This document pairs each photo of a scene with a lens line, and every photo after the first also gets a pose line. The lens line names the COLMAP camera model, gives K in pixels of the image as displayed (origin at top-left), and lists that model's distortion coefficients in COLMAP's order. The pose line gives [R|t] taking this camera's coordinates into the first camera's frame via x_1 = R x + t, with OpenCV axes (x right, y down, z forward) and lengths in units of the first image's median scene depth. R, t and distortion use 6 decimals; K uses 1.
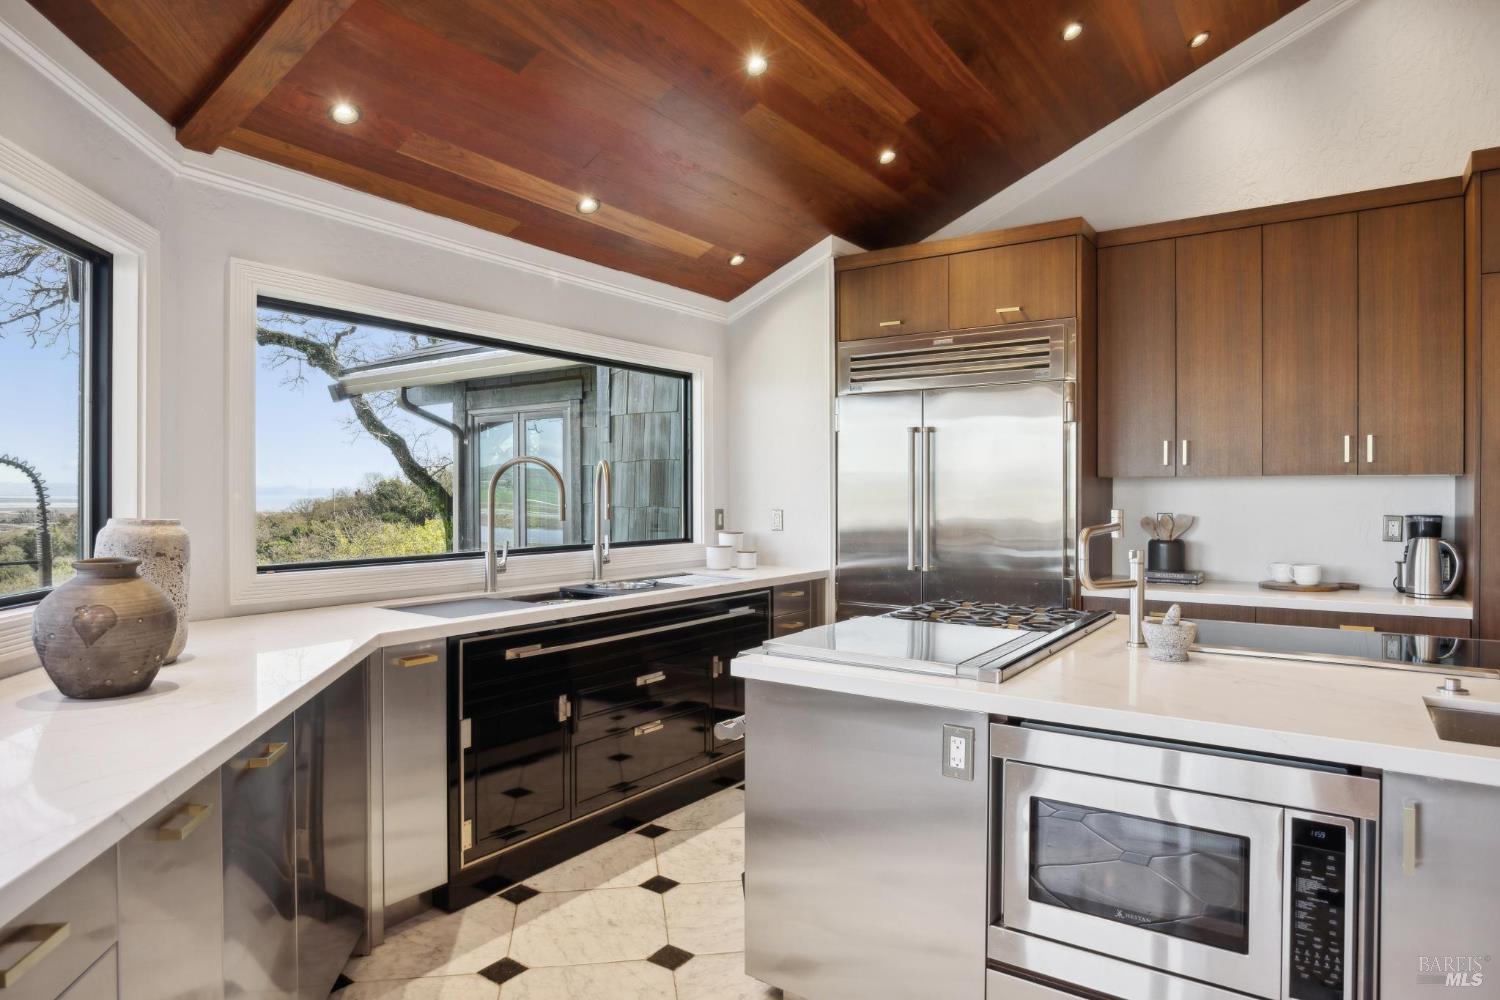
lens RADIAL K [[894.8, 0, 750.0], [0, 894.8, 500.0], [0, 0, 1]] dist [-0.005867, -0.000236]
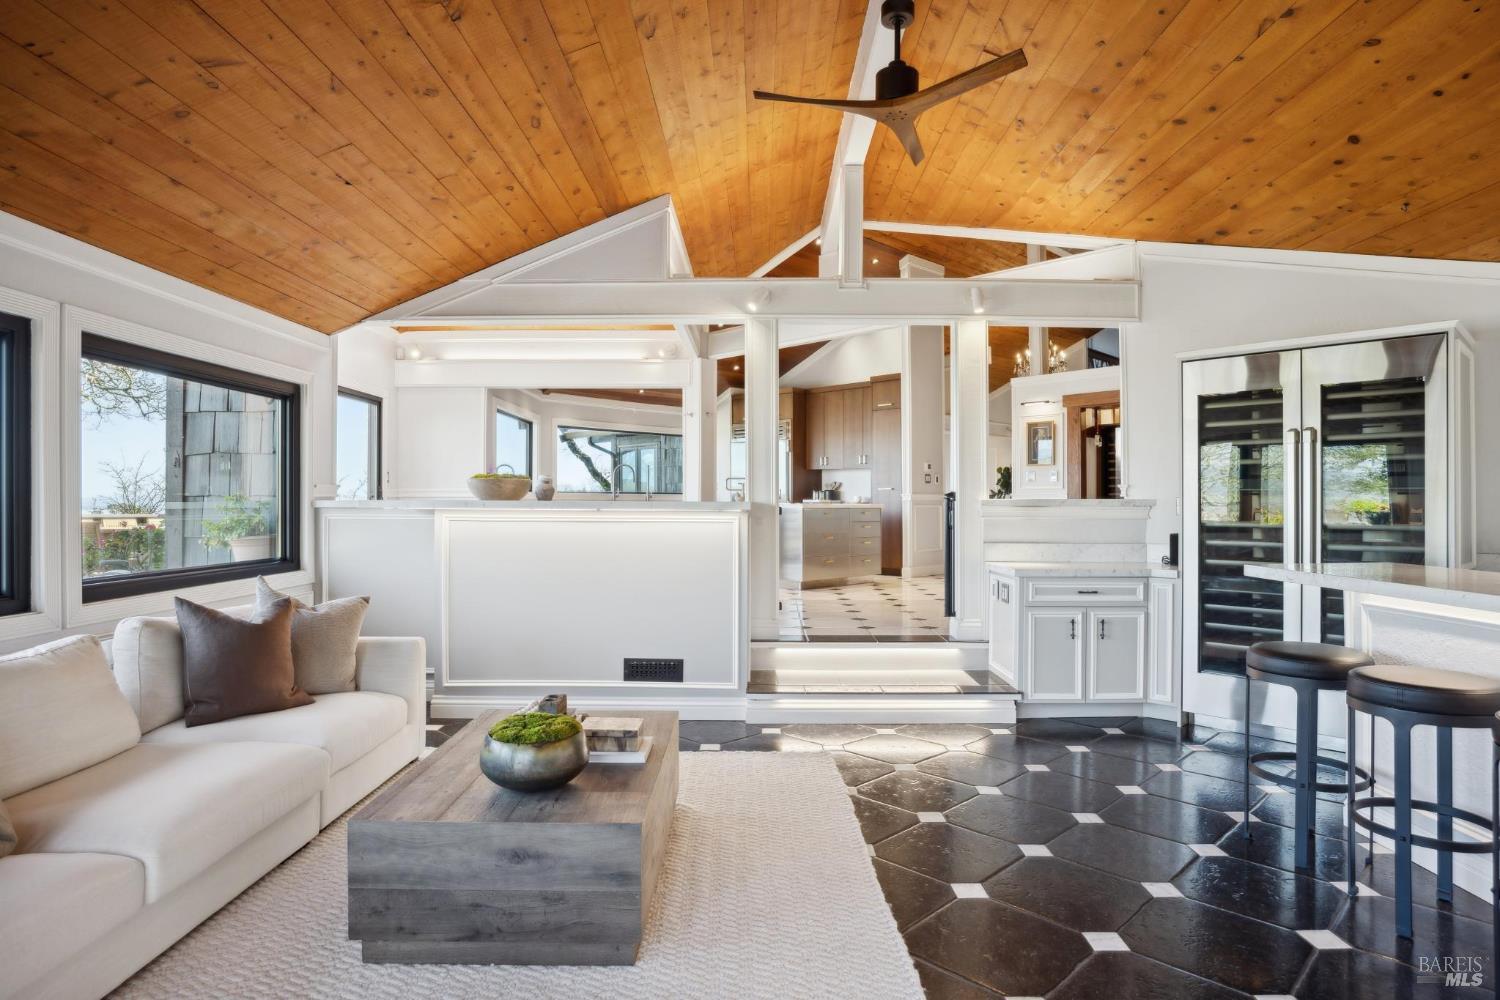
lens RADIAL K [[813.9, 0, 739.4], [0, 813.9, 506.2], [0, 0, 1]] dist [-0.010664, 0.001372]
pose [[0.981905, 0.000298, -0.189374, 0.659209], [-0.000790, 0.999997, -0.002524, 0.100770], [0.189373, 0.002628, 0.981902, -1.677436]]
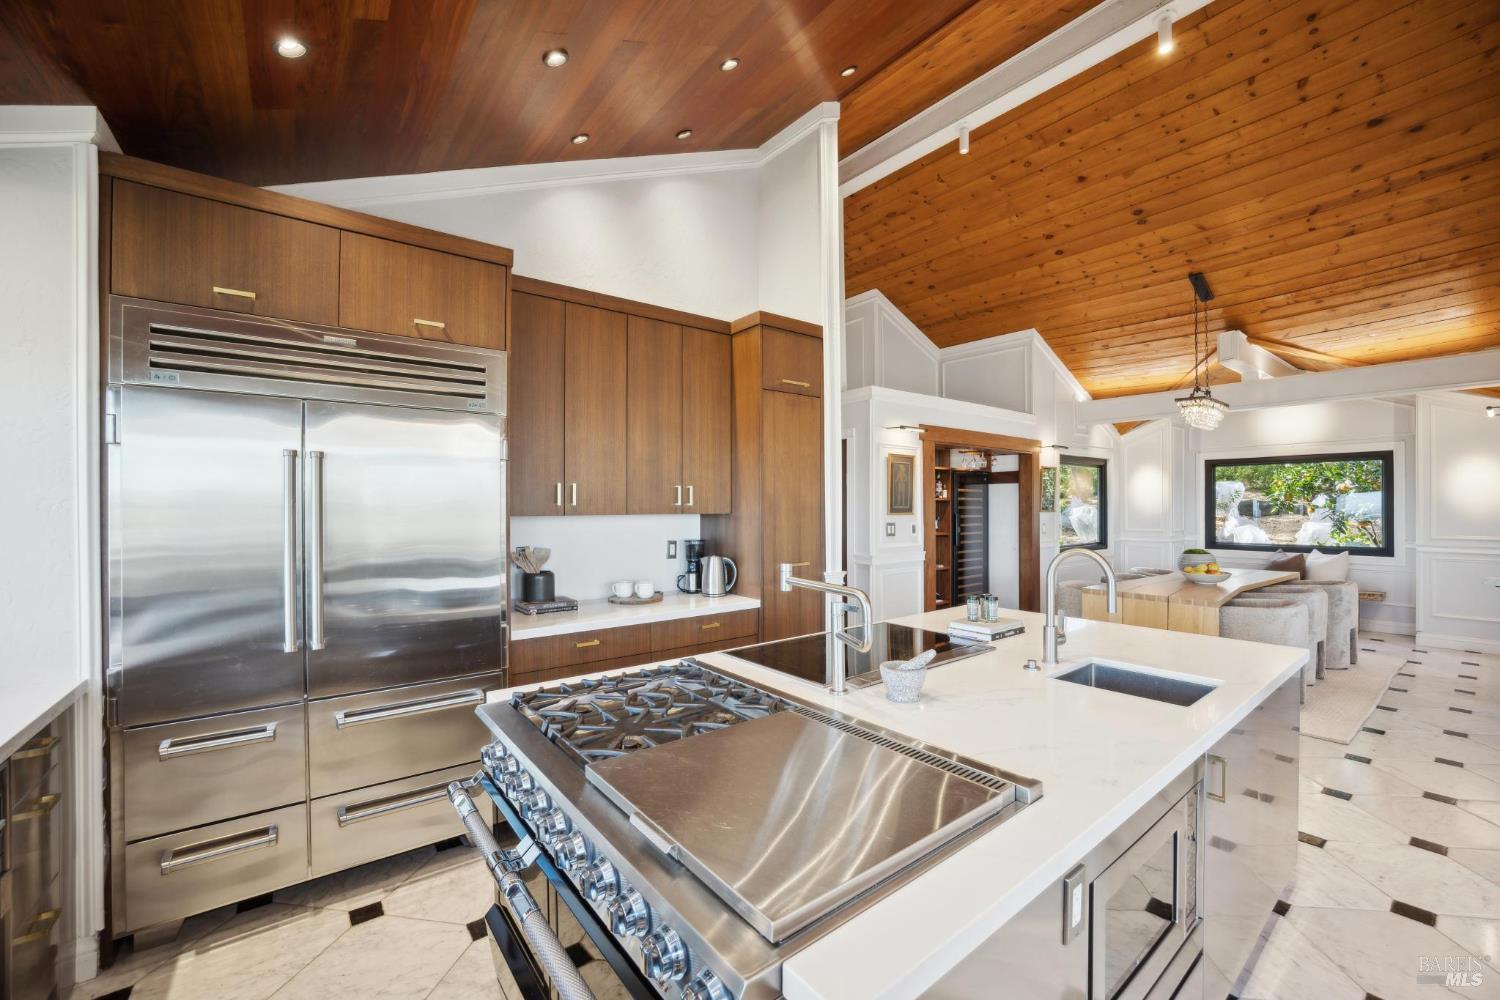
lens RADIAL K [[608.7, 0, 741.7], [0, 608.7, 503.7], [0, 0, 1]] dist [-0.000909, 0.000379]
pose [[0.329695, 0.001357, 0.944086, -0.159068], [0.012833, 0.999900, -0.005919, -0.031780], [-0.944000, 0.014066, 0.329645, 0.513875]]
